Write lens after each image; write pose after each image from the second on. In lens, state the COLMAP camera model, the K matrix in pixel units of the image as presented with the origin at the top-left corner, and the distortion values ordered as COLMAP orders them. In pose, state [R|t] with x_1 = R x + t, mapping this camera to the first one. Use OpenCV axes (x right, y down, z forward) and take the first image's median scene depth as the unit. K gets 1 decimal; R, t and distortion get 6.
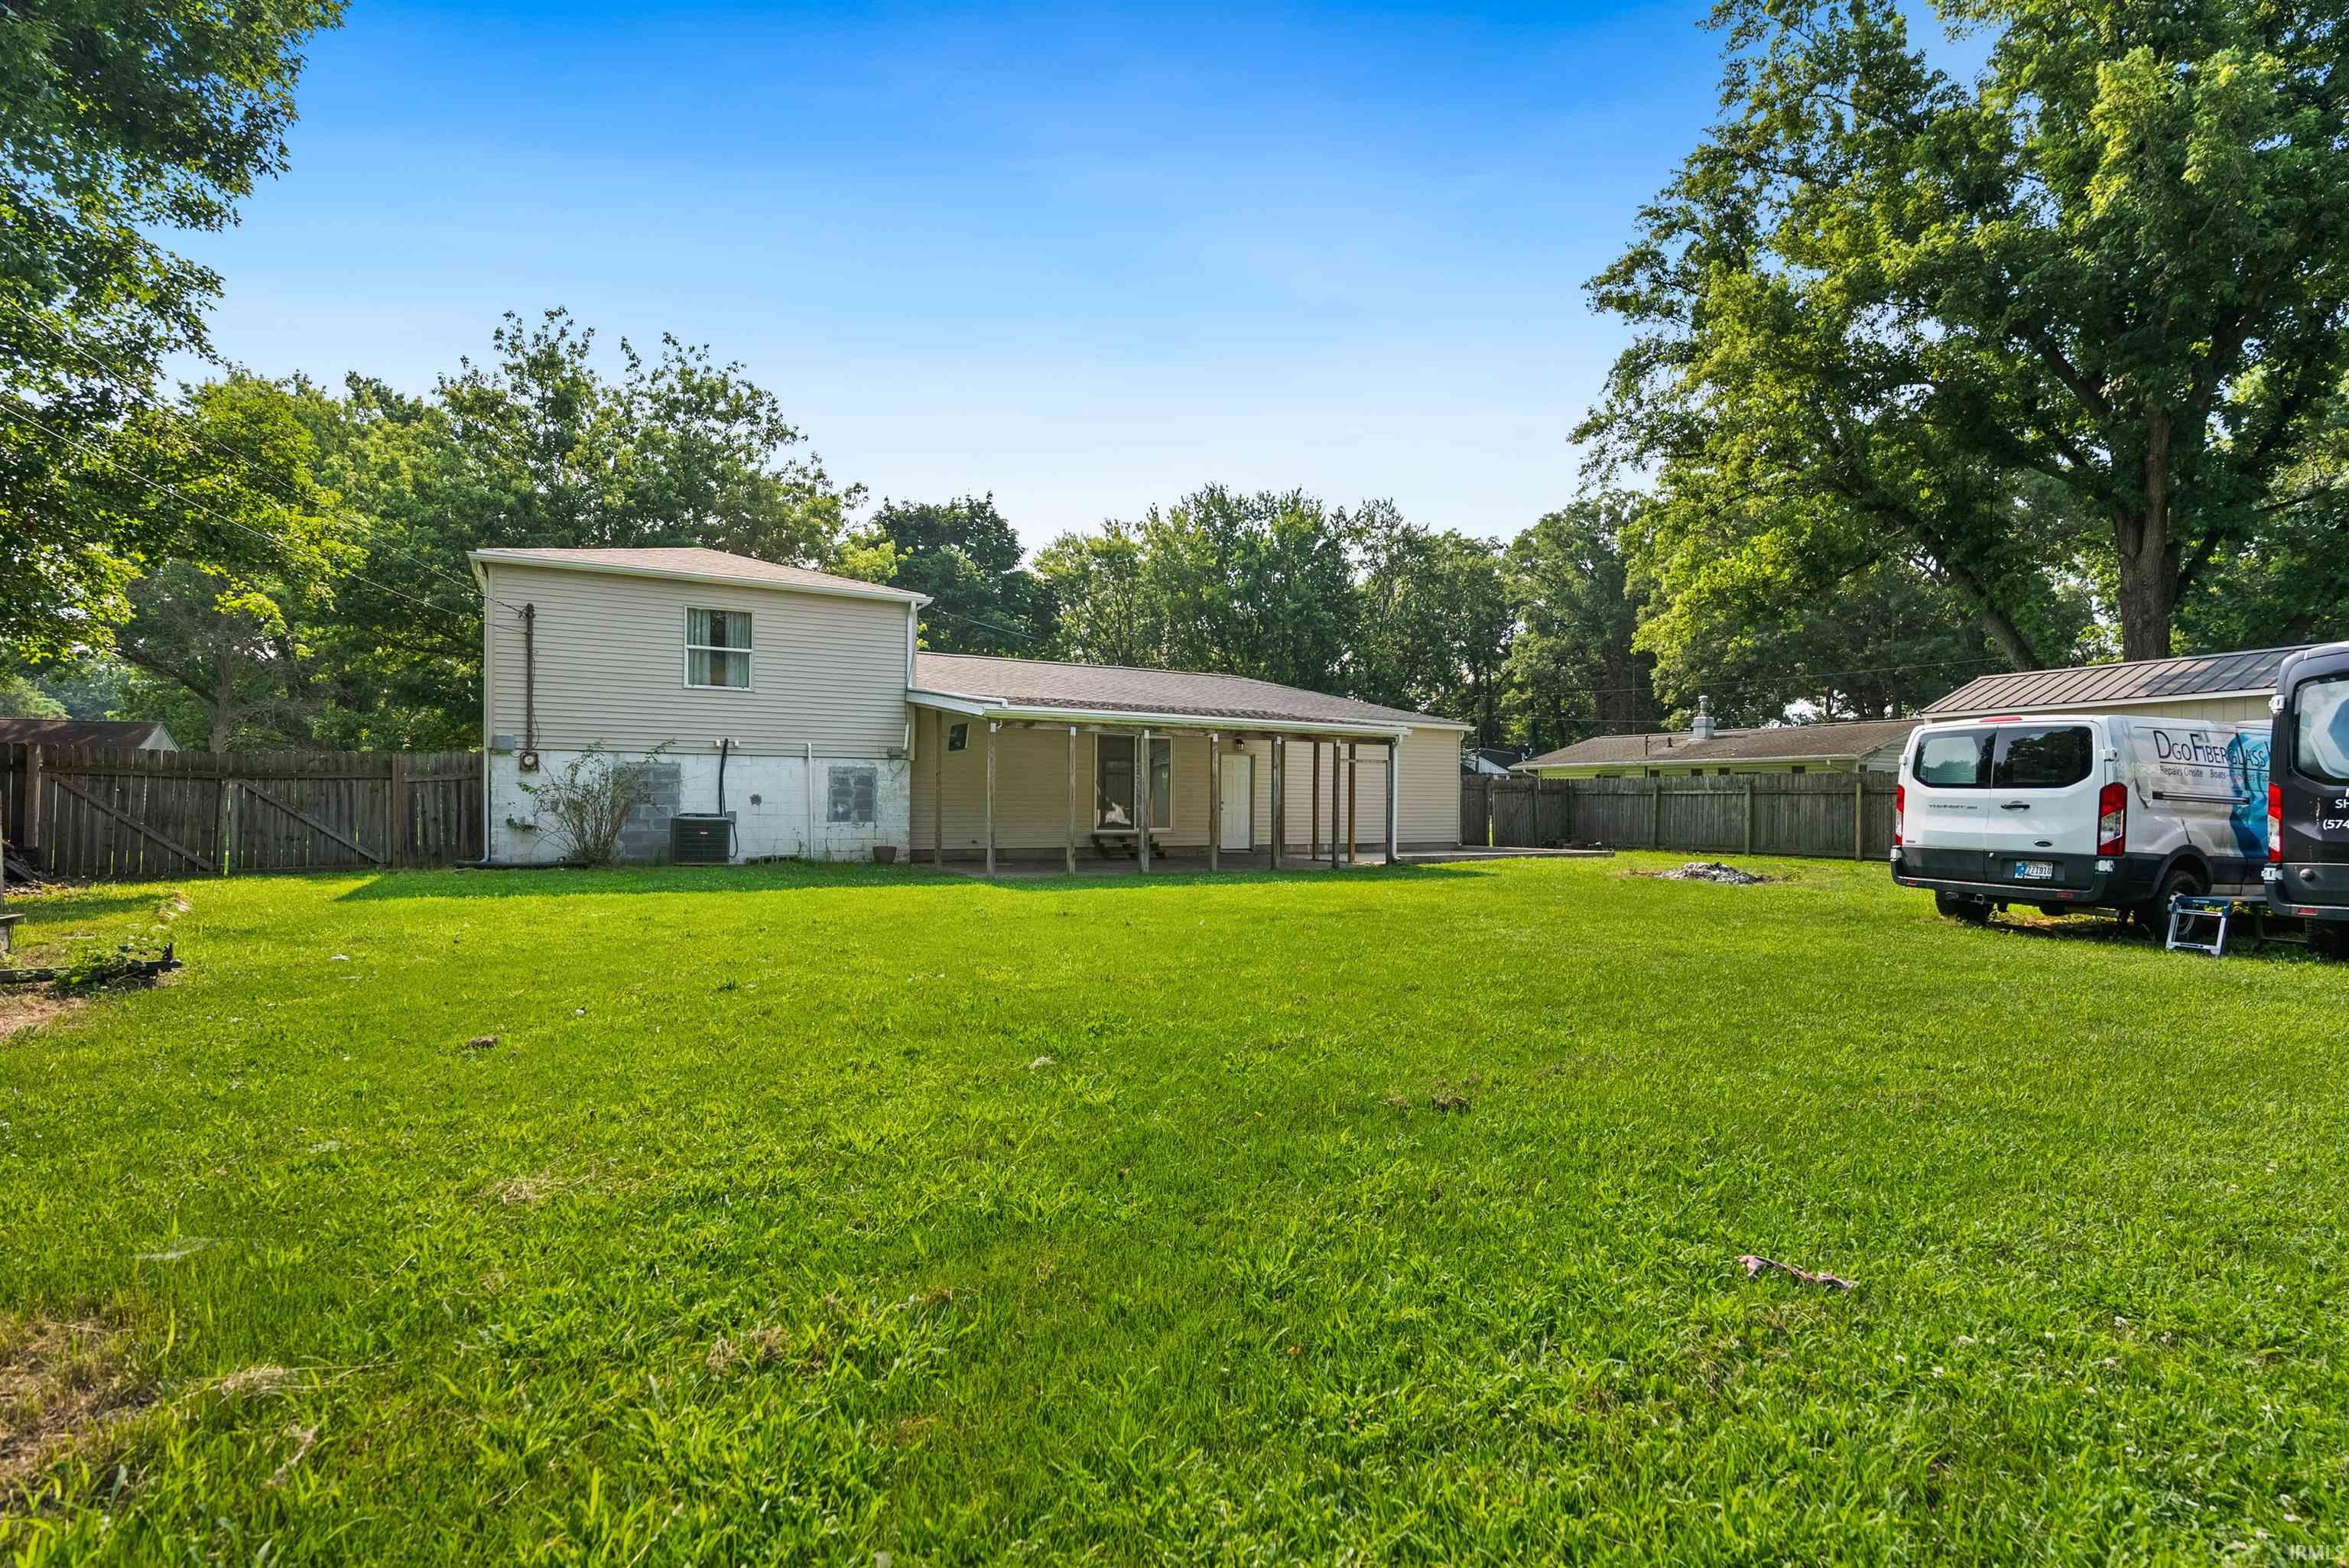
lens RADIAL K [[1078.0, 0, 1184.2], [0, 1078.0, 791.4], [0, 0, 1]] dist [0.000108, 0.000728]
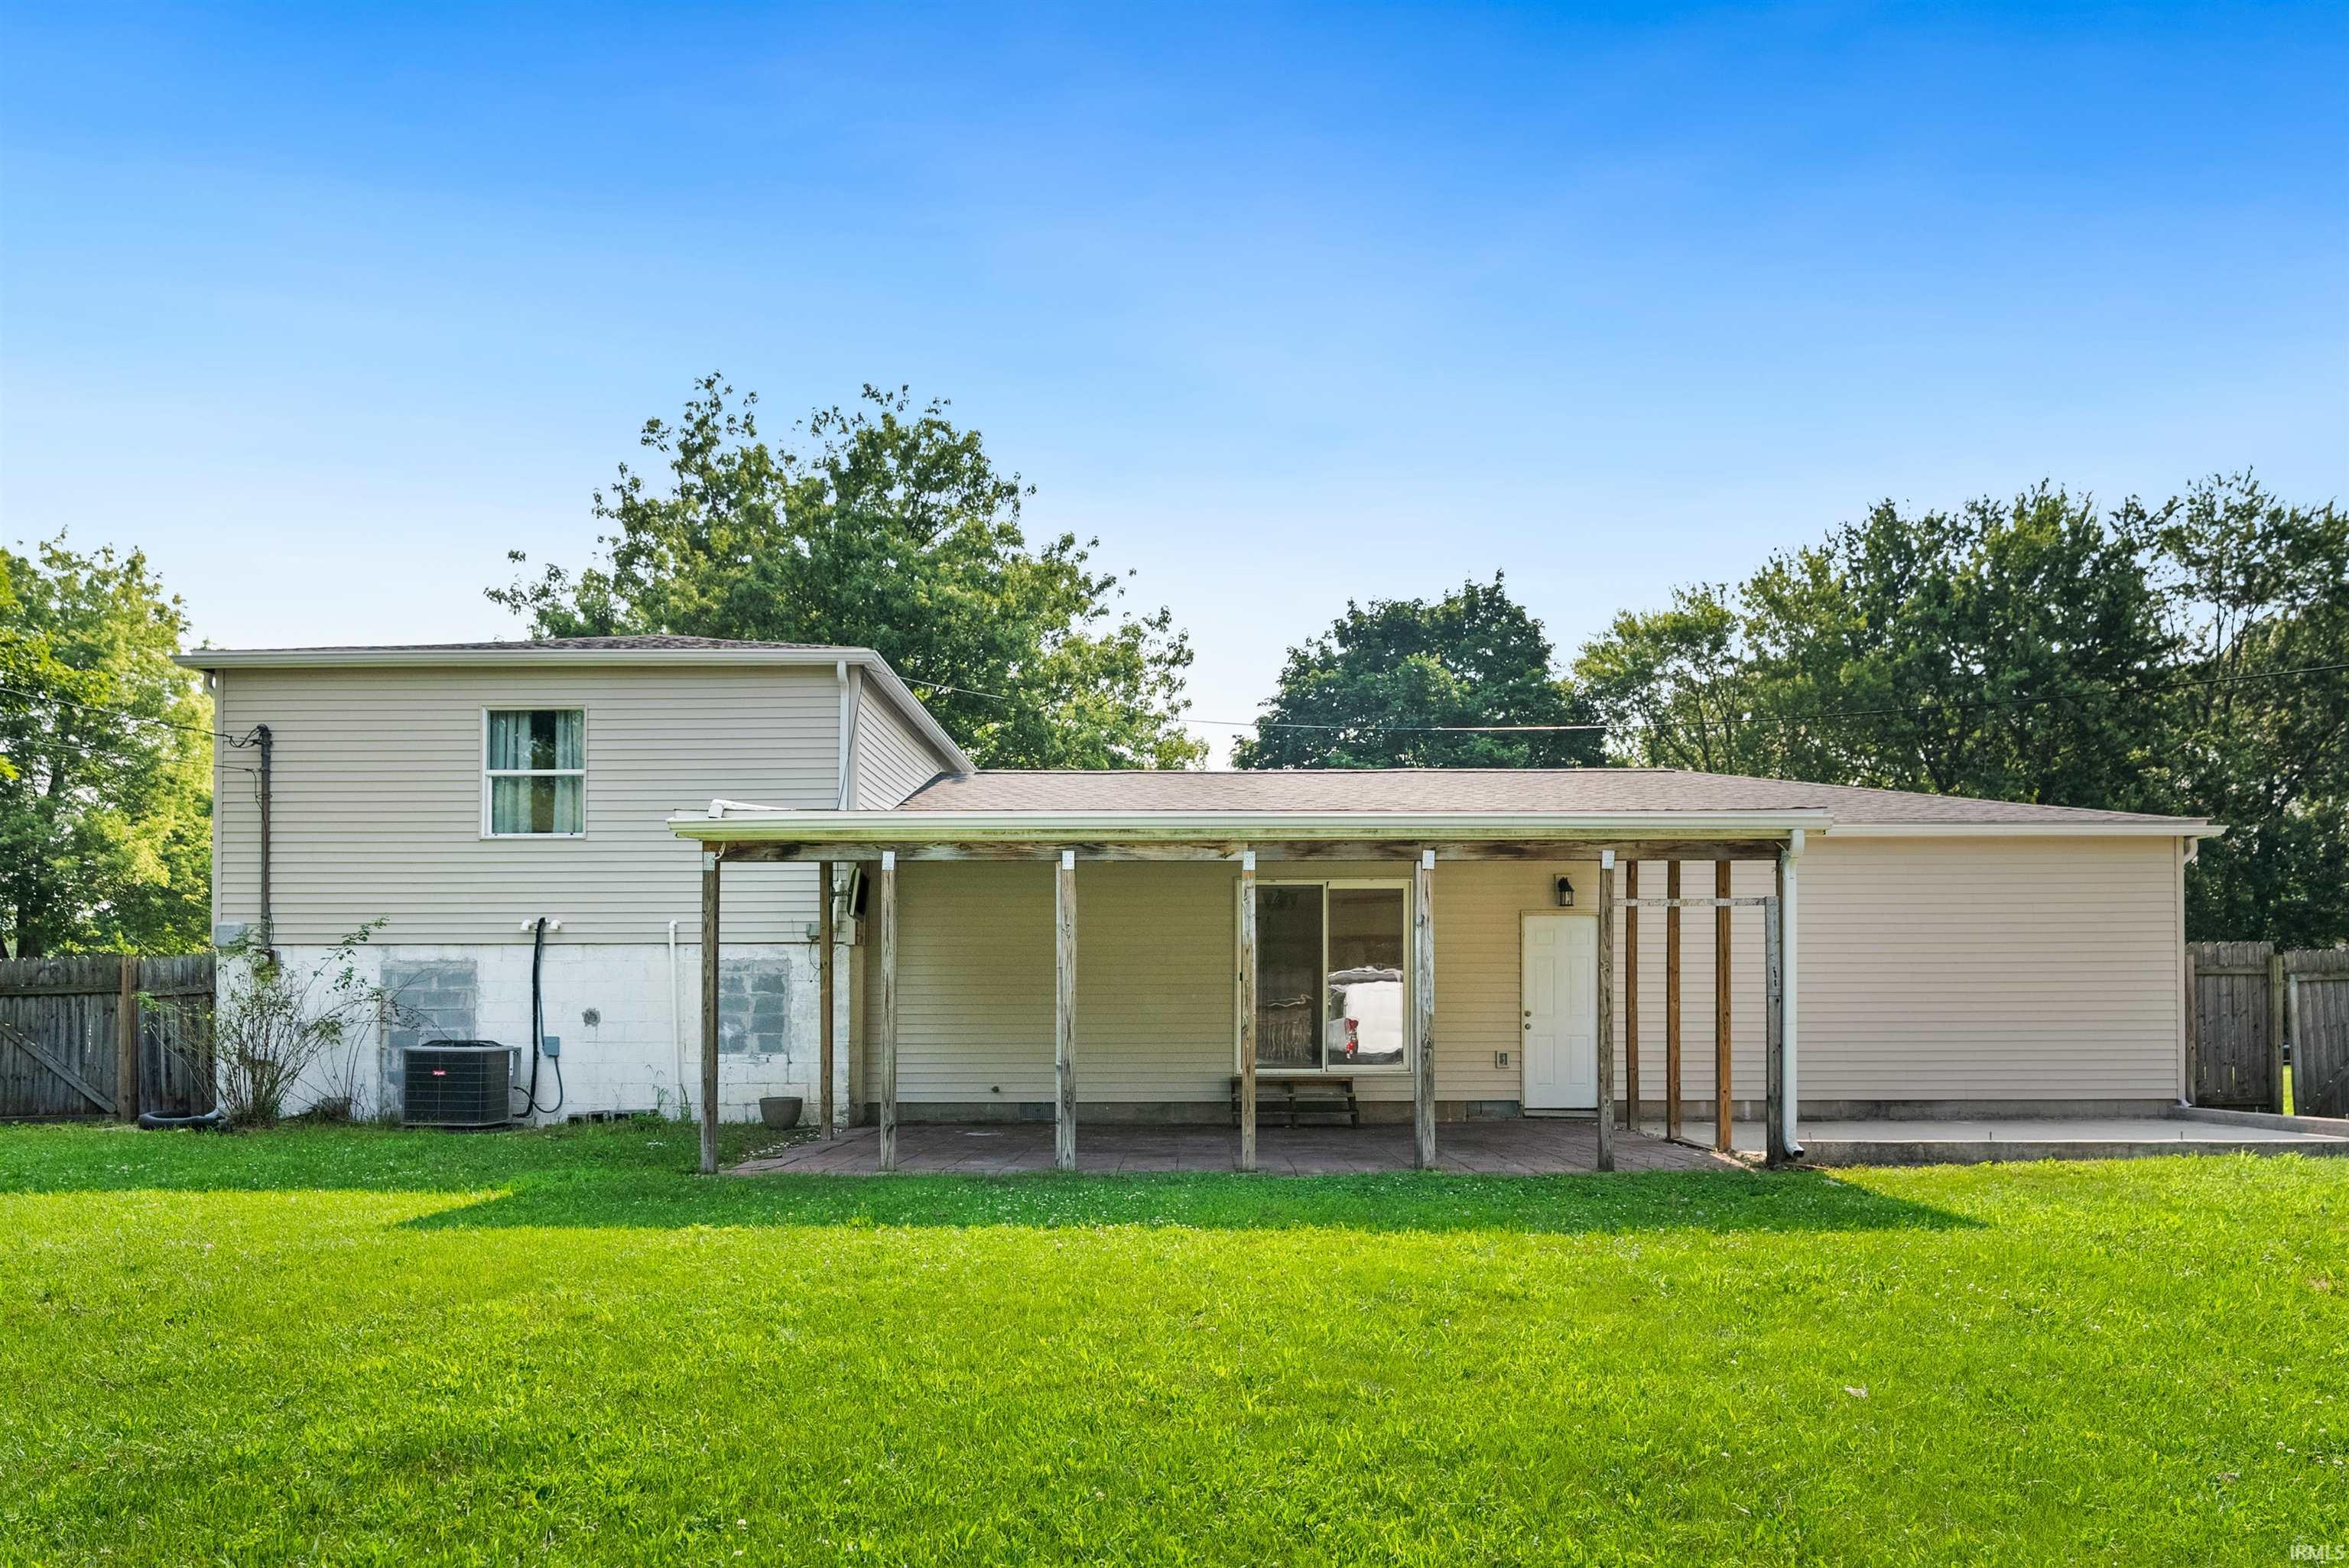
lens RADIAL K [[1378.1, 0, 1175.4], [0, 1378.1, 1006.5], [0, 0, 1]] dist [0.001683, 0.001397]
pose [[0.869435, -0.017519, -0.493736, 0.215666], [0.016672, 0.999842, -0.006119, 0.009493], [0.493766, -0.002912, 0.869590, 0.396712]]
